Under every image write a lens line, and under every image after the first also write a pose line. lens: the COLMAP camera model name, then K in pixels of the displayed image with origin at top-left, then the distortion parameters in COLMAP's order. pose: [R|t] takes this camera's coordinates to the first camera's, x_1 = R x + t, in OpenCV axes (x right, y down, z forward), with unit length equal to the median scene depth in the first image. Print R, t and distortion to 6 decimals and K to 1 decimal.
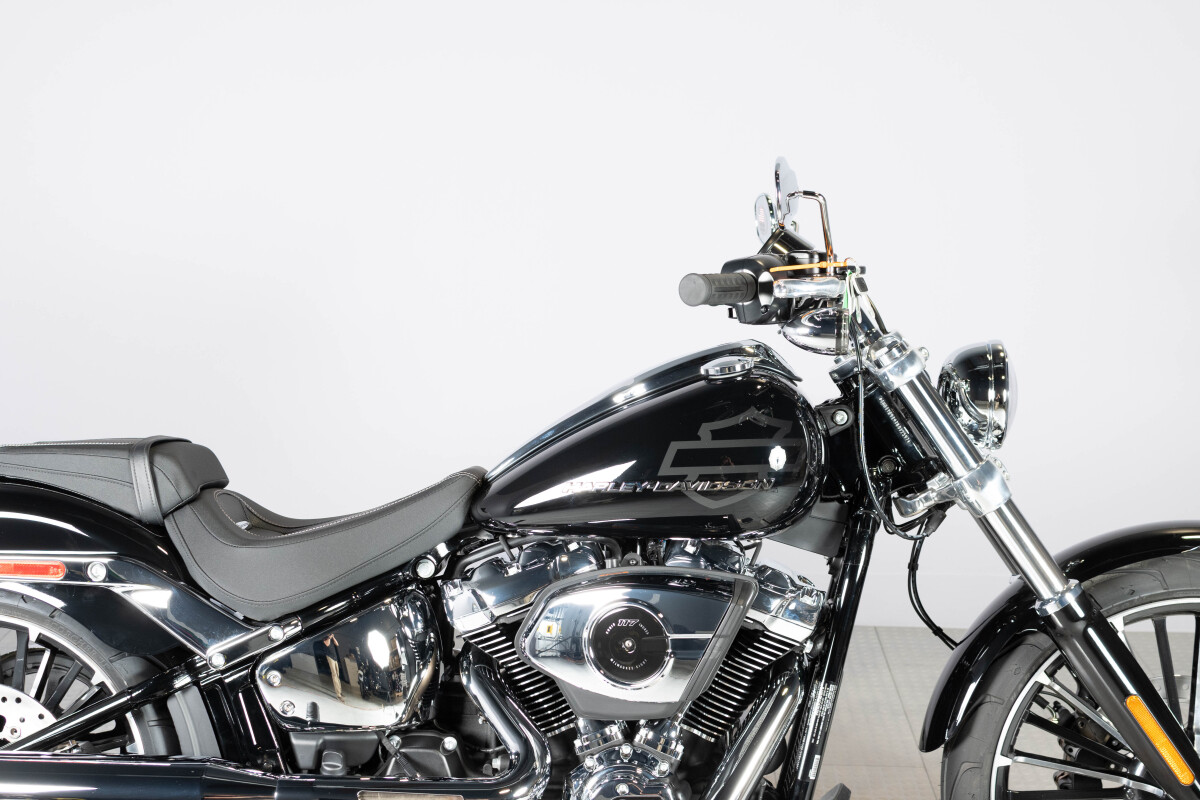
lens RADIAL K [[1748.2, 0, 600.0], [0, 1748.2, 400.0], [0, 0, 1]] dist [-0.008231, 0.094820]
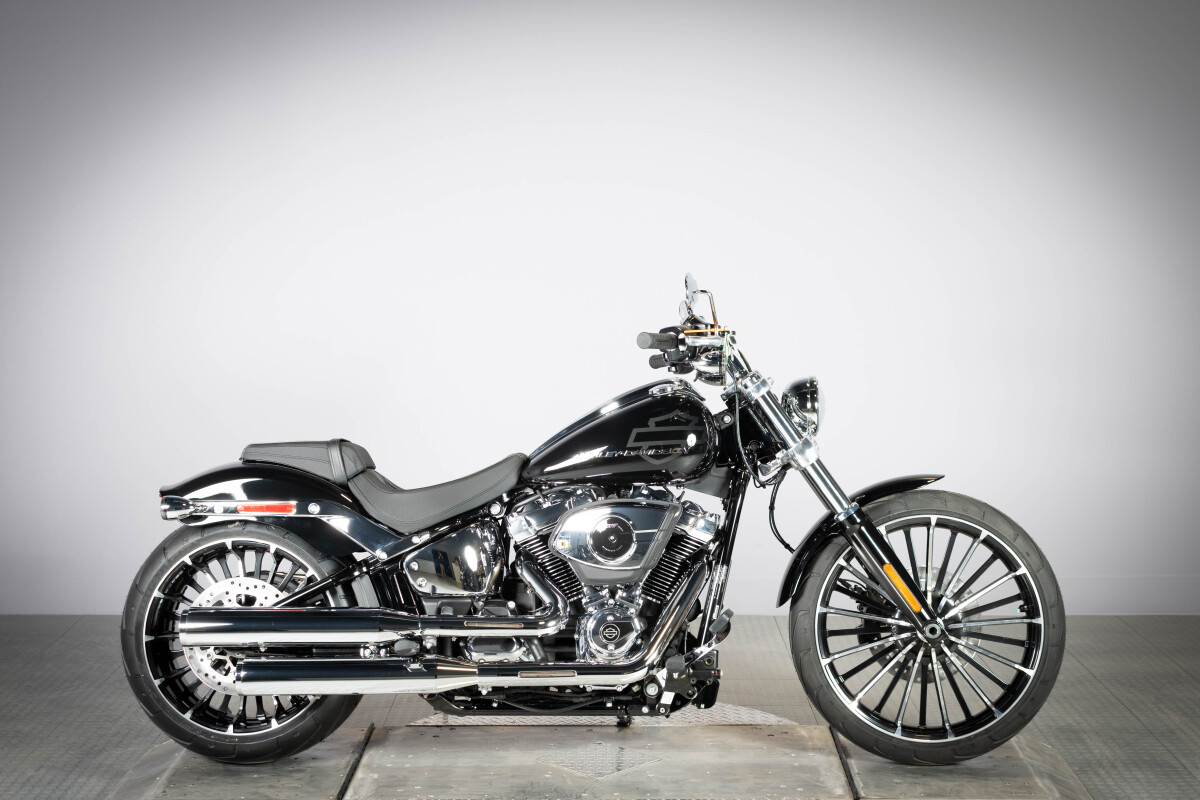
lens RADIAL K [[1748.2, 0, 600.0], [0, 1748.2, 400.0], [0, 0, 1]] dist [-0.008231, 0.094820]
pose [[0.999470, -0.011216, 0.030554, -0.047957], [0.014024, 0.995538, -0.093313, 0.157625], [-0.029371, 0.093692, 0.995168, -0.793898]]
